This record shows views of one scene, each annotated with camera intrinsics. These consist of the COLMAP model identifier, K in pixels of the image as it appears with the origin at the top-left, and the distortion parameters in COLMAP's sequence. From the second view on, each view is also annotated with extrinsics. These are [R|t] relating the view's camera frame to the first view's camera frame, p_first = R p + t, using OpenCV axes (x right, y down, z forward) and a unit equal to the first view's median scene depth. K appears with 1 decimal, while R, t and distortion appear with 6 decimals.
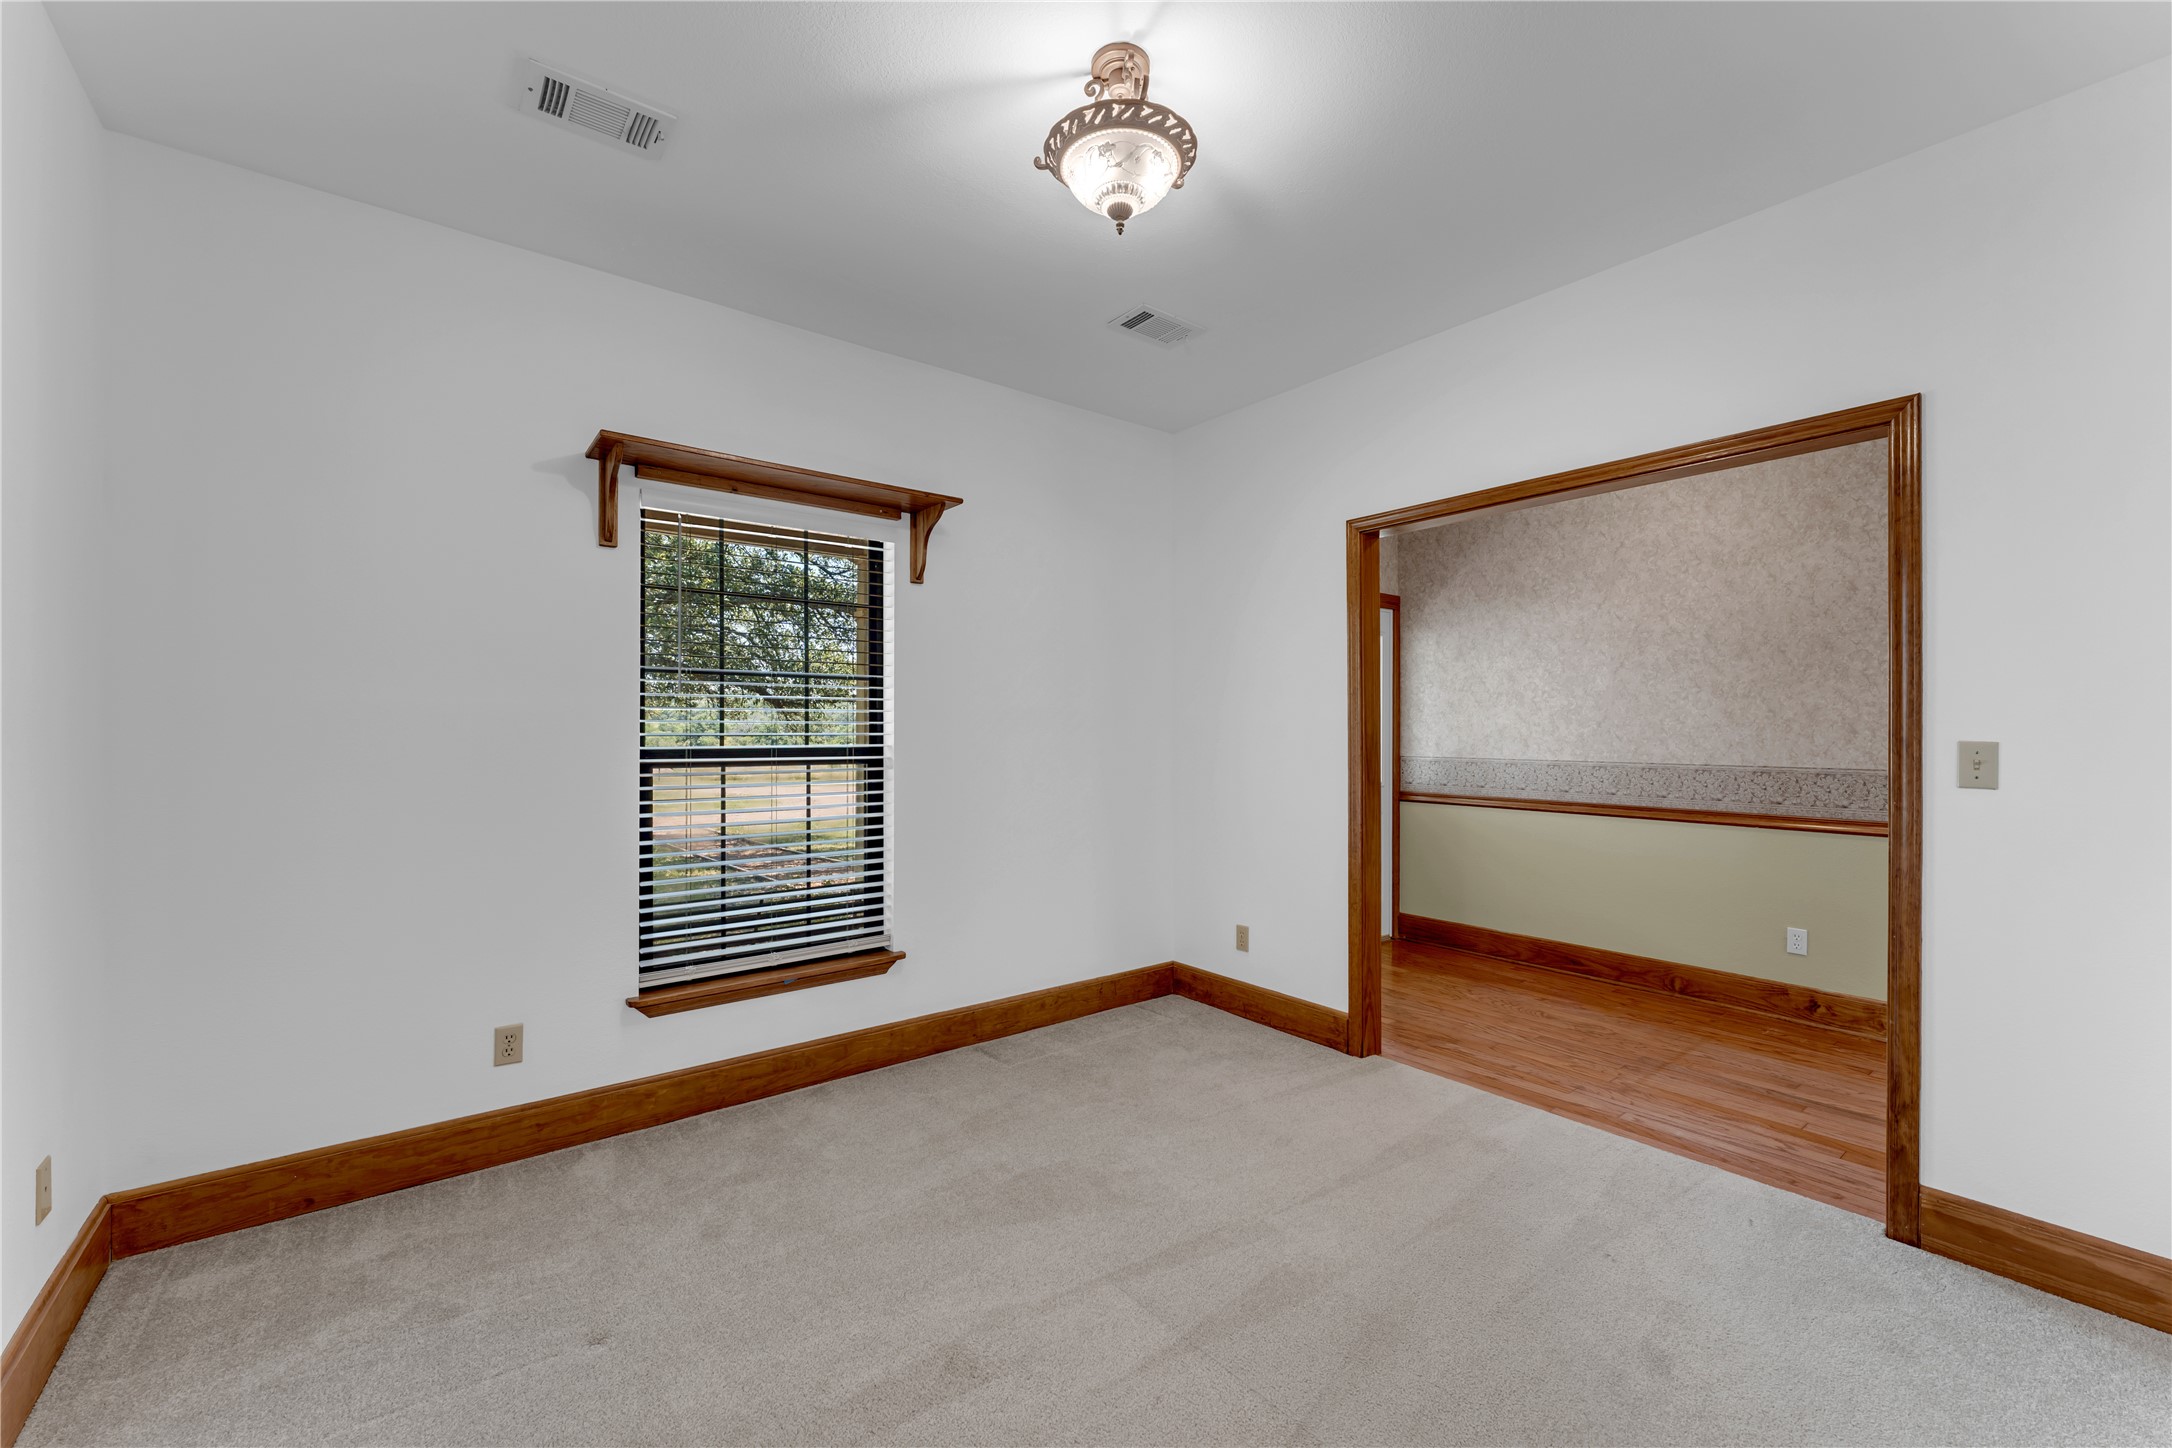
lens RADIAL K [[880.1, 0, 1079.6], [0, 880.1, 725.0], [0, 0, 1]] dist [-0.002003, 0.000092]
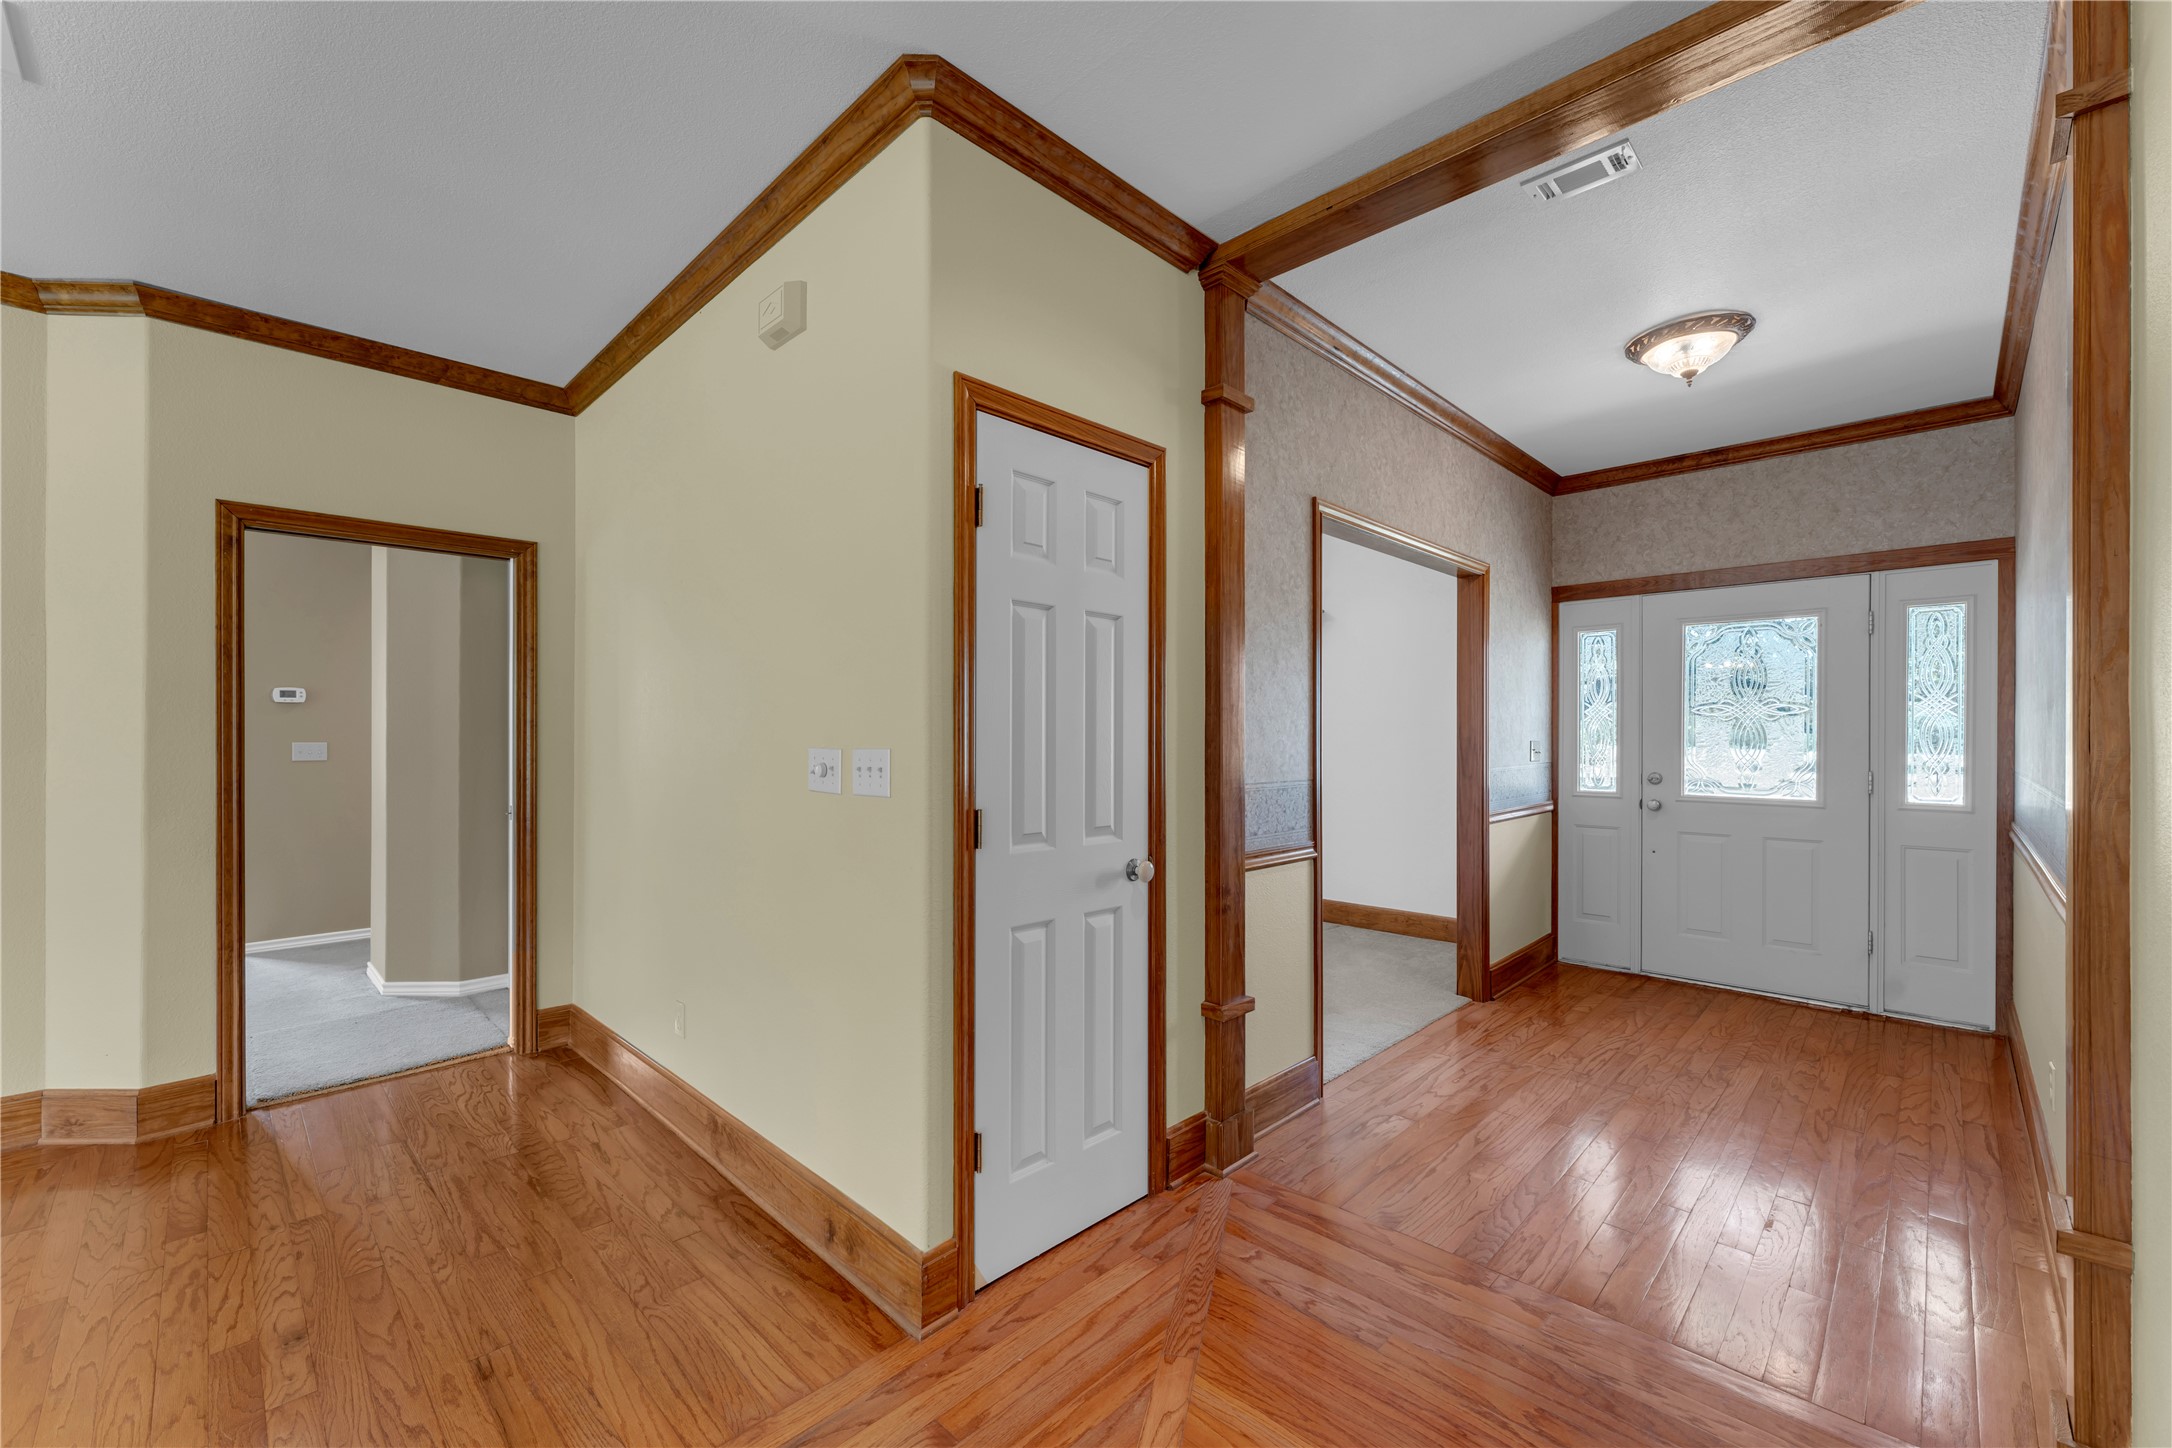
lens RADIAL K [[880.1, 0, 1079.6], [0, 880.1, 725.0], [0, 0, 1]] dist [-0.002003, 0.000092]
pose [[0.129433, -0.007645, -0.991559, 1.420228], [0.017673, 0.999829, -0.005402, -0.019420], [0.991431, -0.016824, 0.129546, 0.270170]]
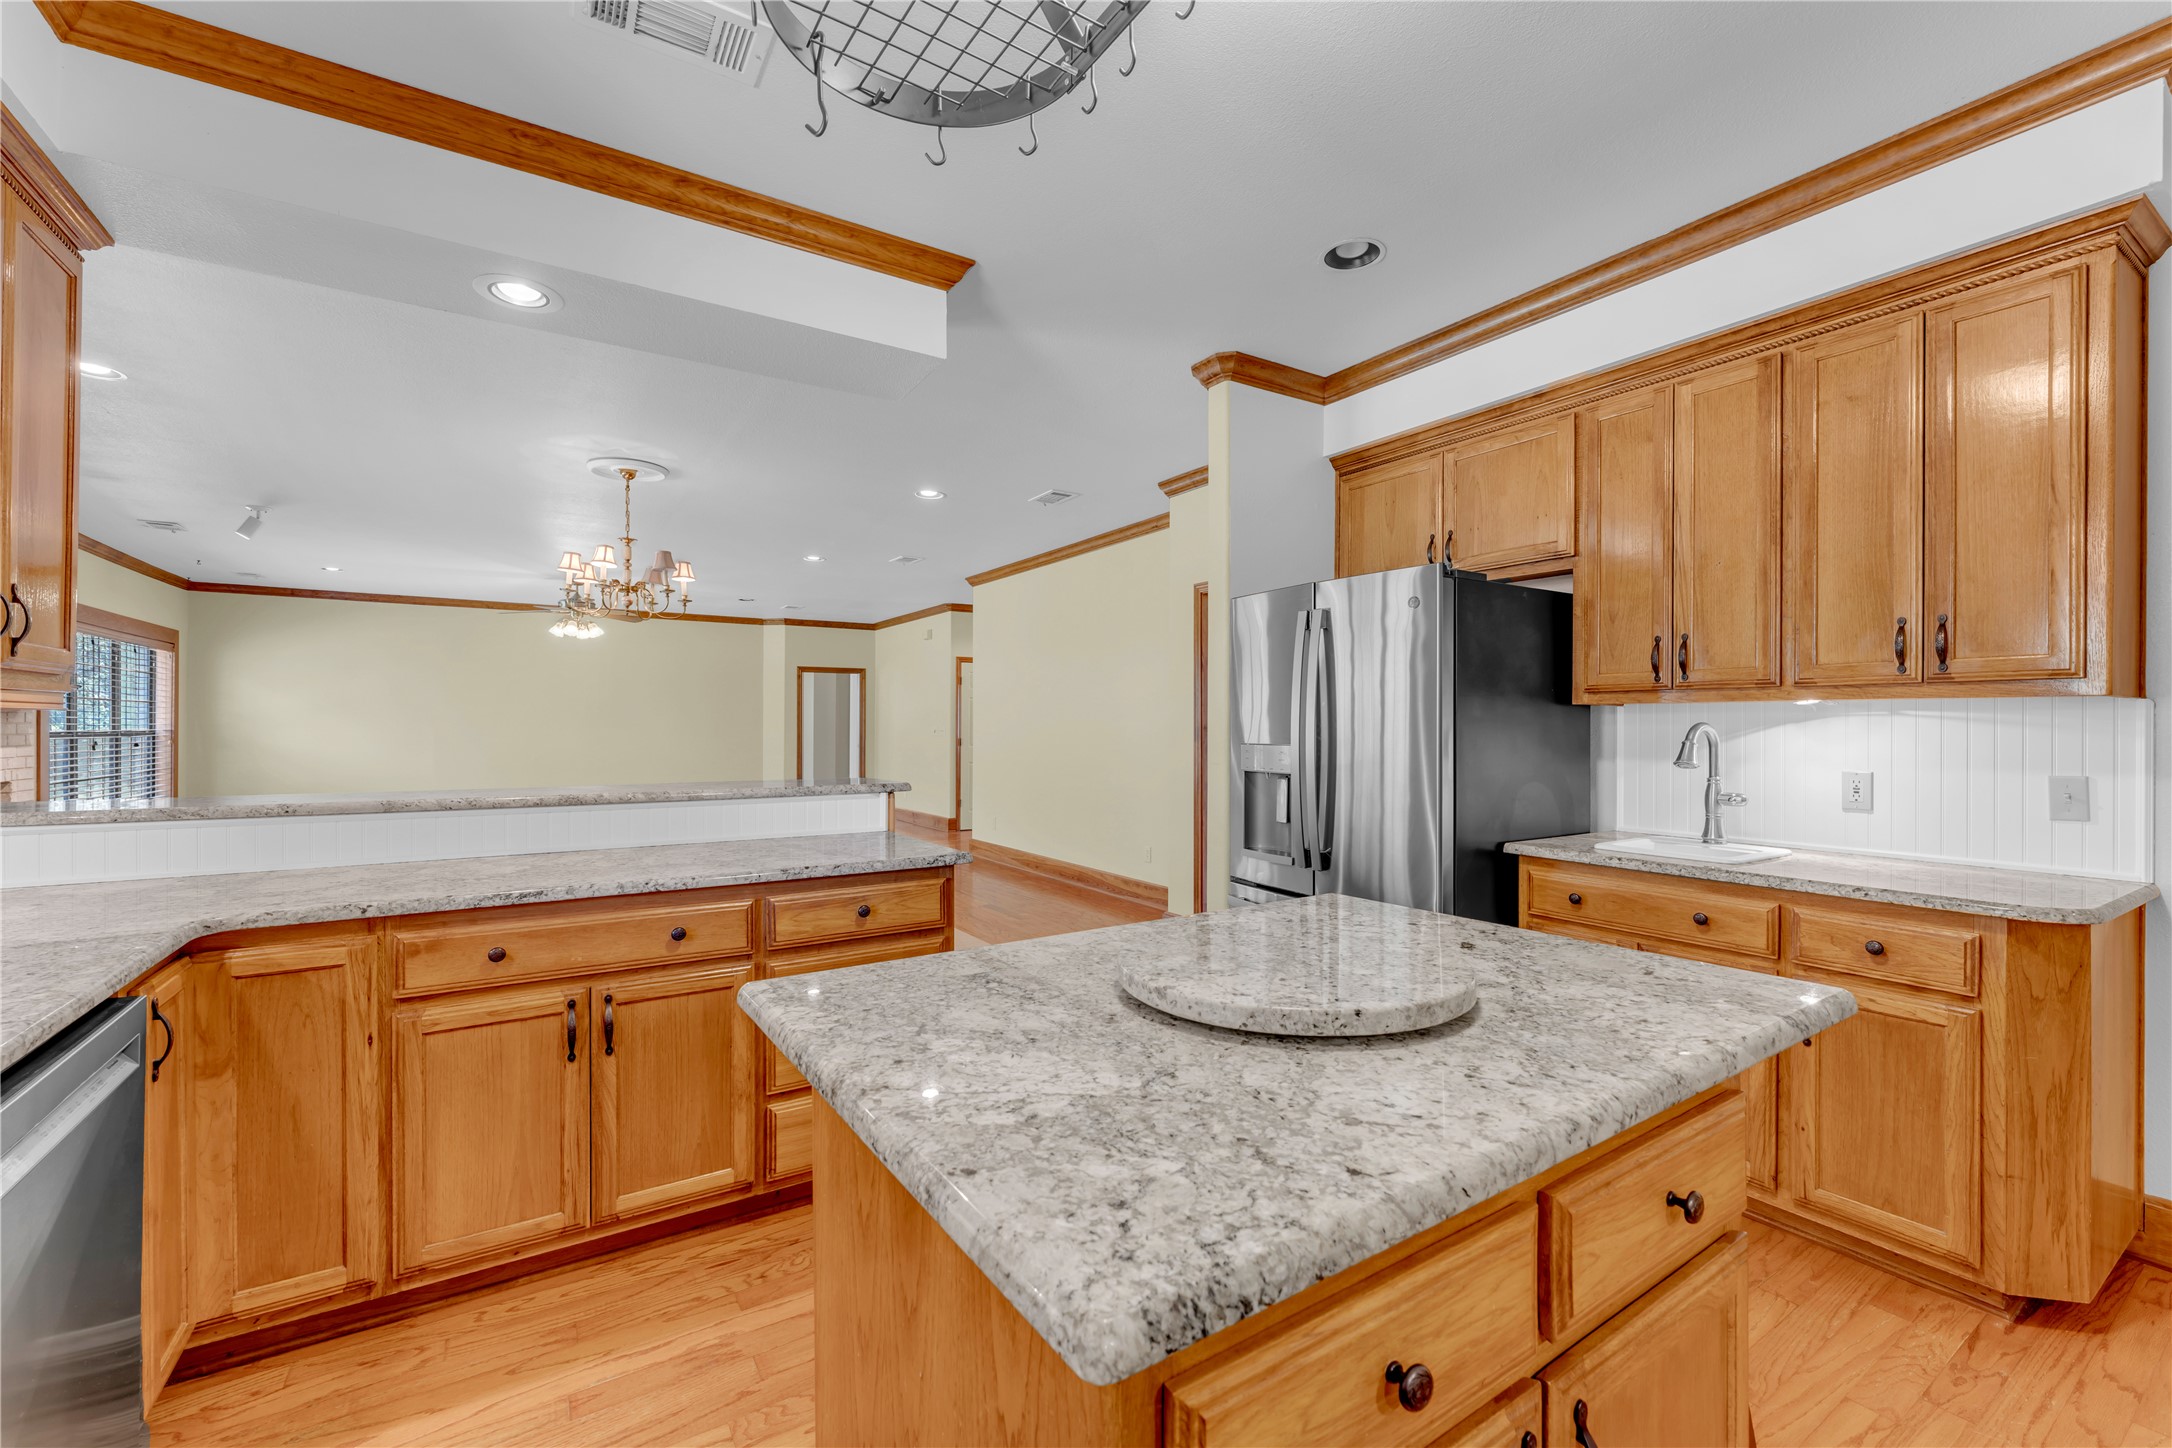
lens RADIAL K [[880.1, 0, 1079.6], [0, 880.1, 725.0], [0, 0, 1]] dist [-0.002003, 0.000092]
pose [[-0.079533, -0.001011, -0.996832, 4.024979], [0.012613, 0.999918, -0.002020, 0.001224], [0.996752, -0.012734, -0.079514, 0.996597]]
